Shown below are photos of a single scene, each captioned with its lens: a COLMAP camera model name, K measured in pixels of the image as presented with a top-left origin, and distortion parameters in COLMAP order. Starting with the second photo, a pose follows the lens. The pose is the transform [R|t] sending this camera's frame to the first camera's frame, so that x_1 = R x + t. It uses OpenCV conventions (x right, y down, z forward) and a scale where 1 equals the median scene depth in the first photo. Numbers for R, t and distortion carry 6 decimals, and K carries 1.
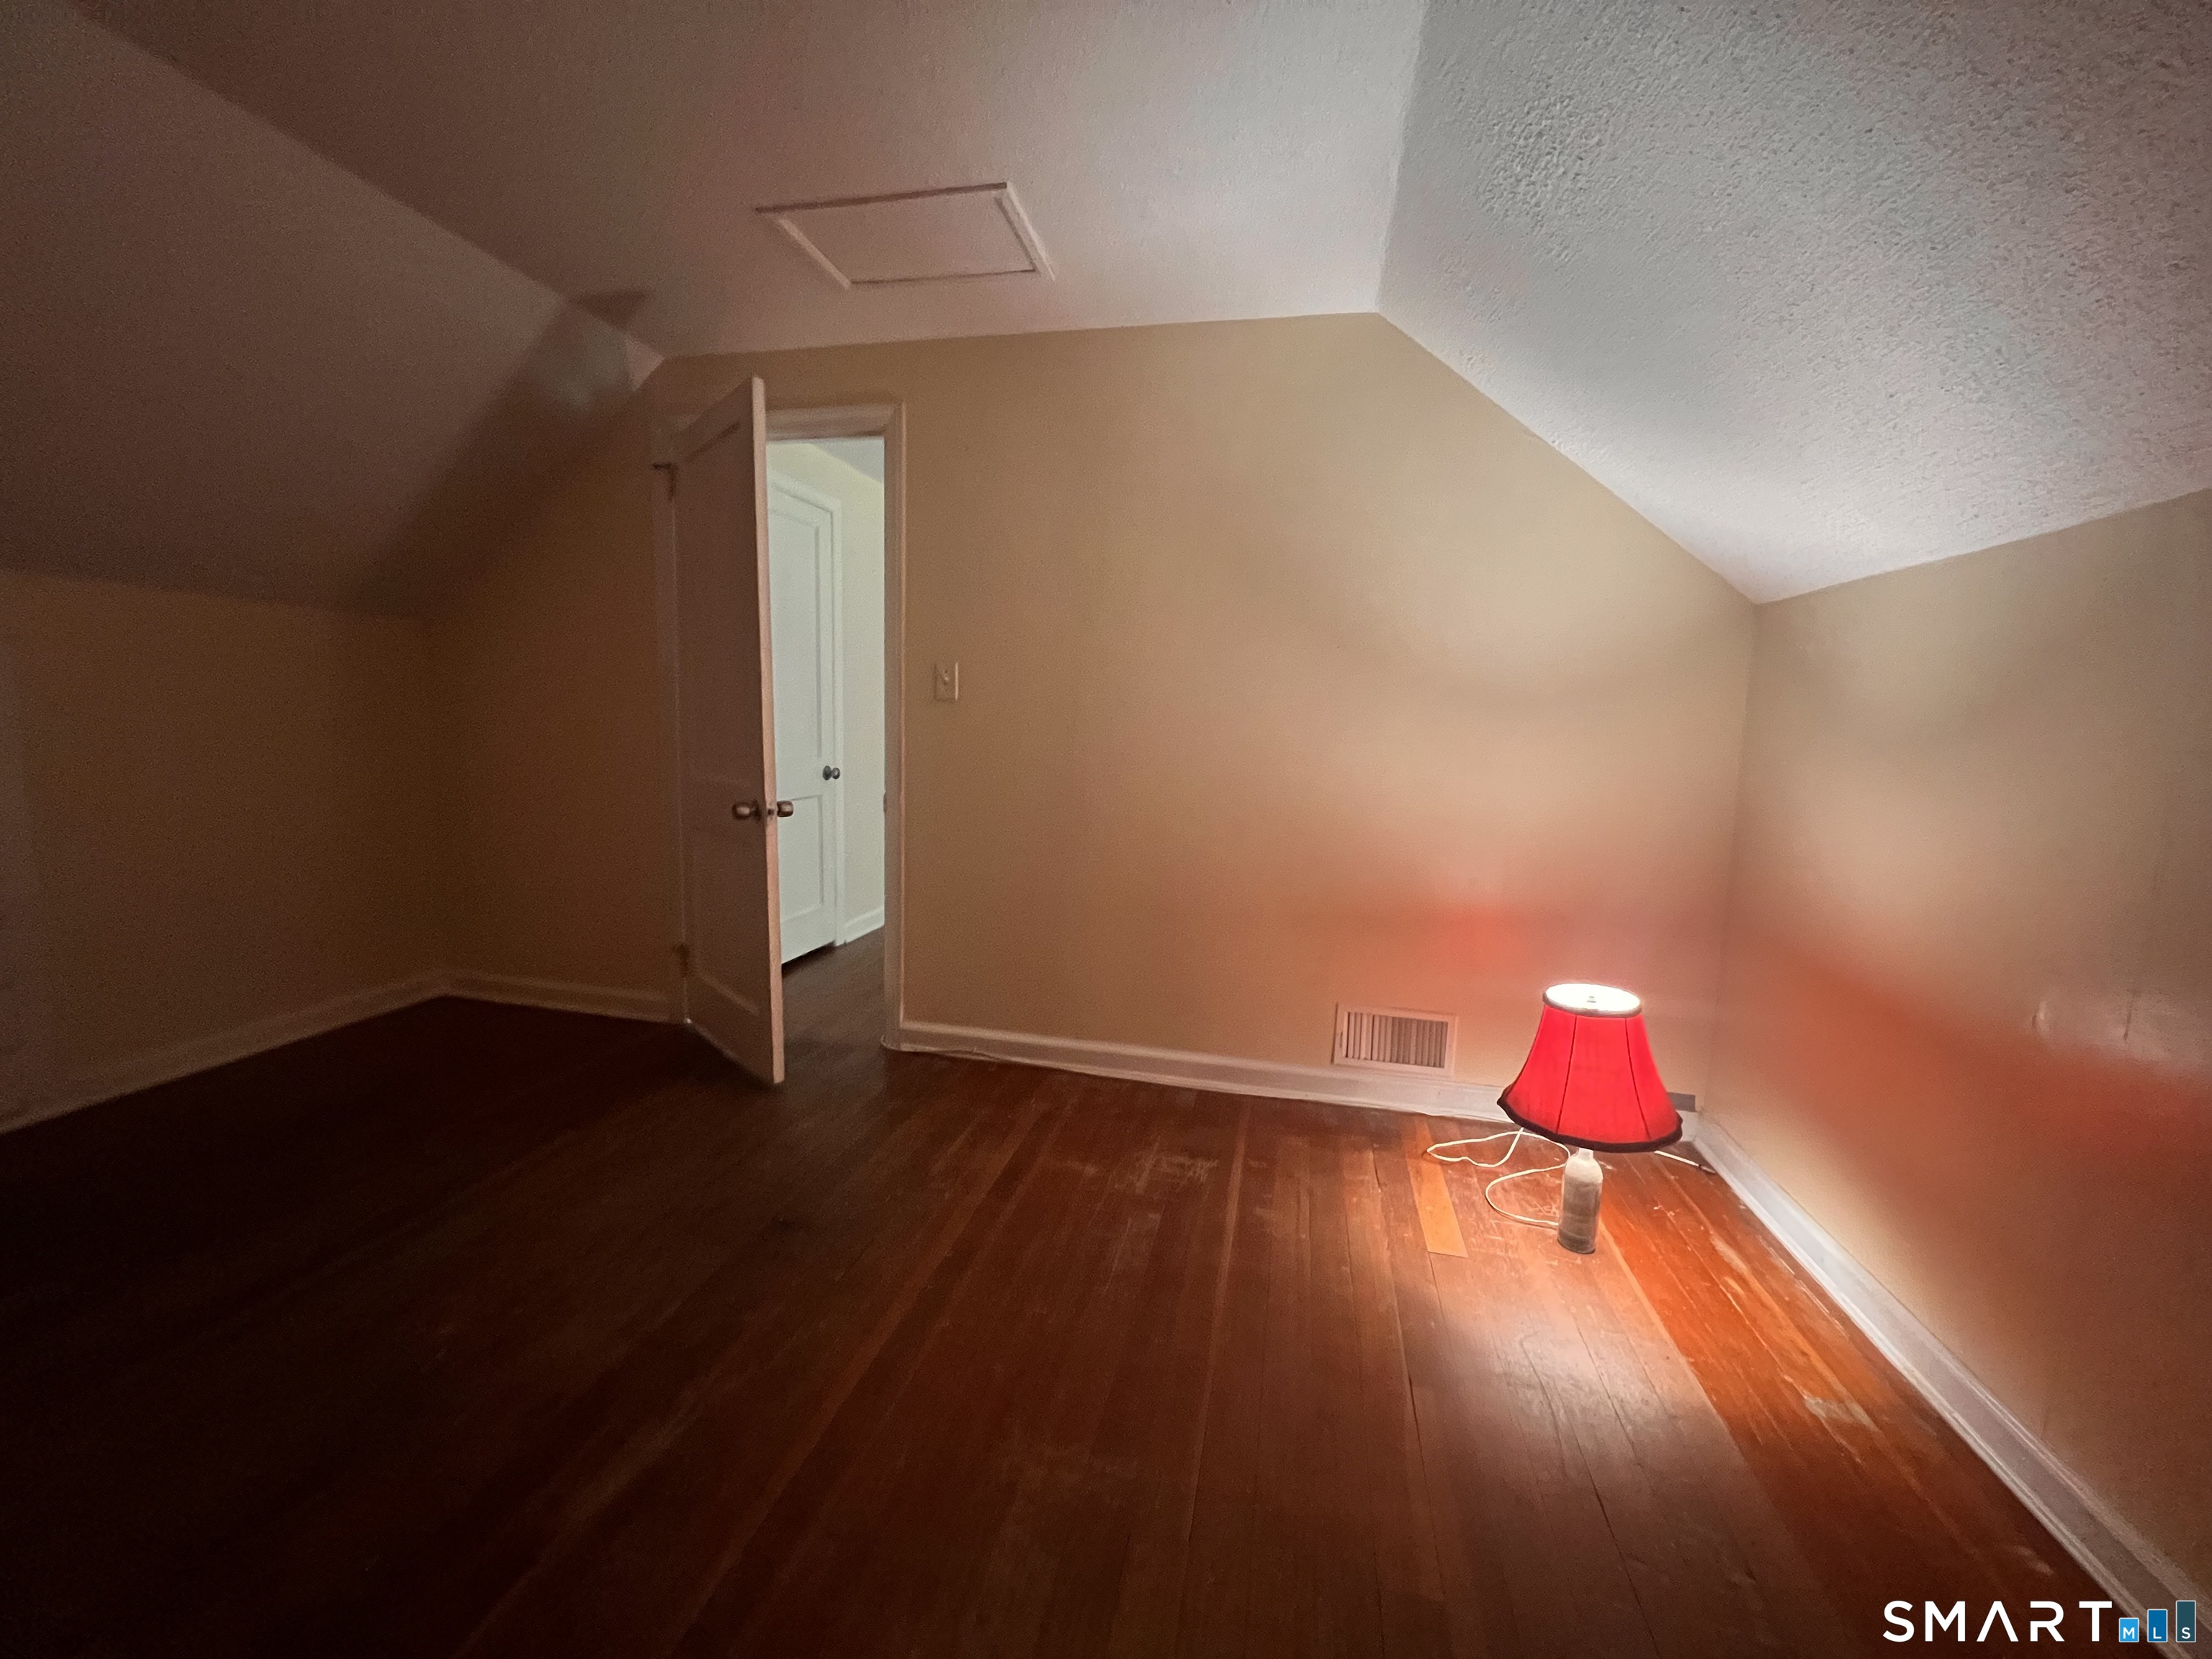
lens RADIAL K [[892.7, 0, 1098.6], [0, 892.7, 826.1], [0, 0, 1]] dist [-0.000575, 0.000573]
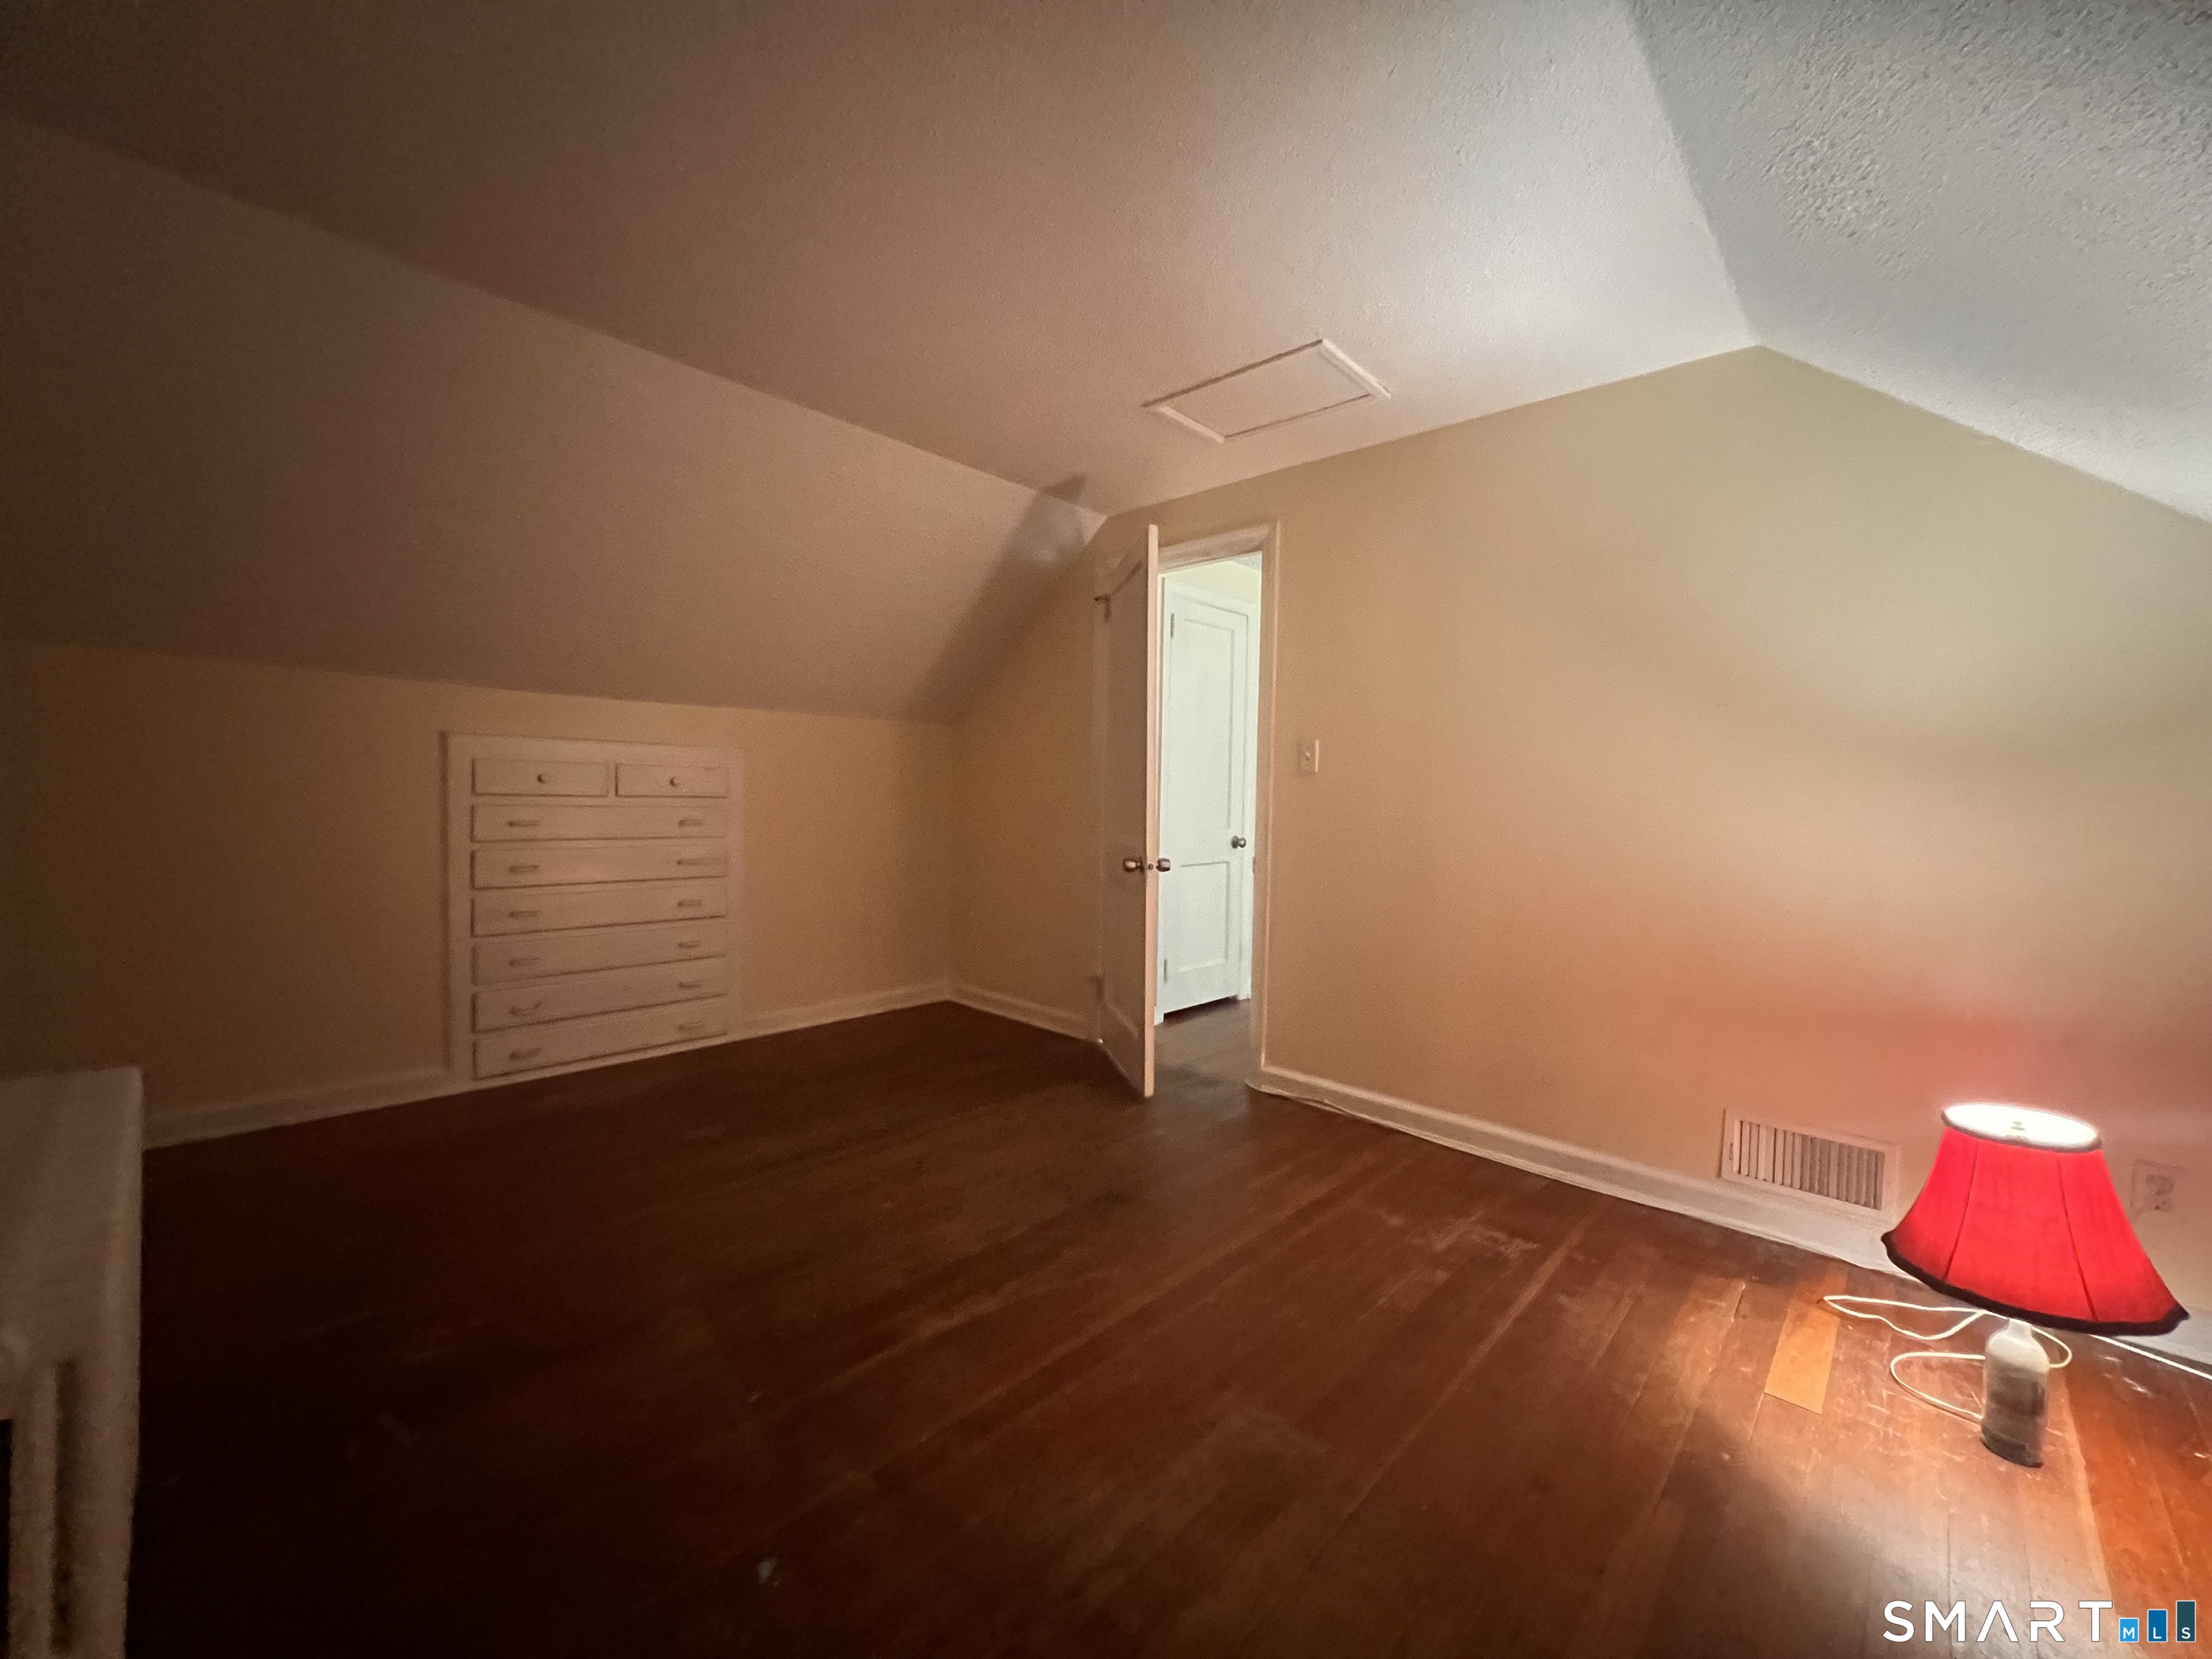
lens RADIAL K [[892.7, 0, 1107.7], [0, 892.7, 828.2], [0, 0, 1]] dist [-0.000575, 0.000573]
pose [[0.864764, 0.009594, -0.502087, 0.202440], [-0.055774, 0.995467, -0.077041, 0.030681], [0.499071, 0.094626, 0.861379, -0.086921]]
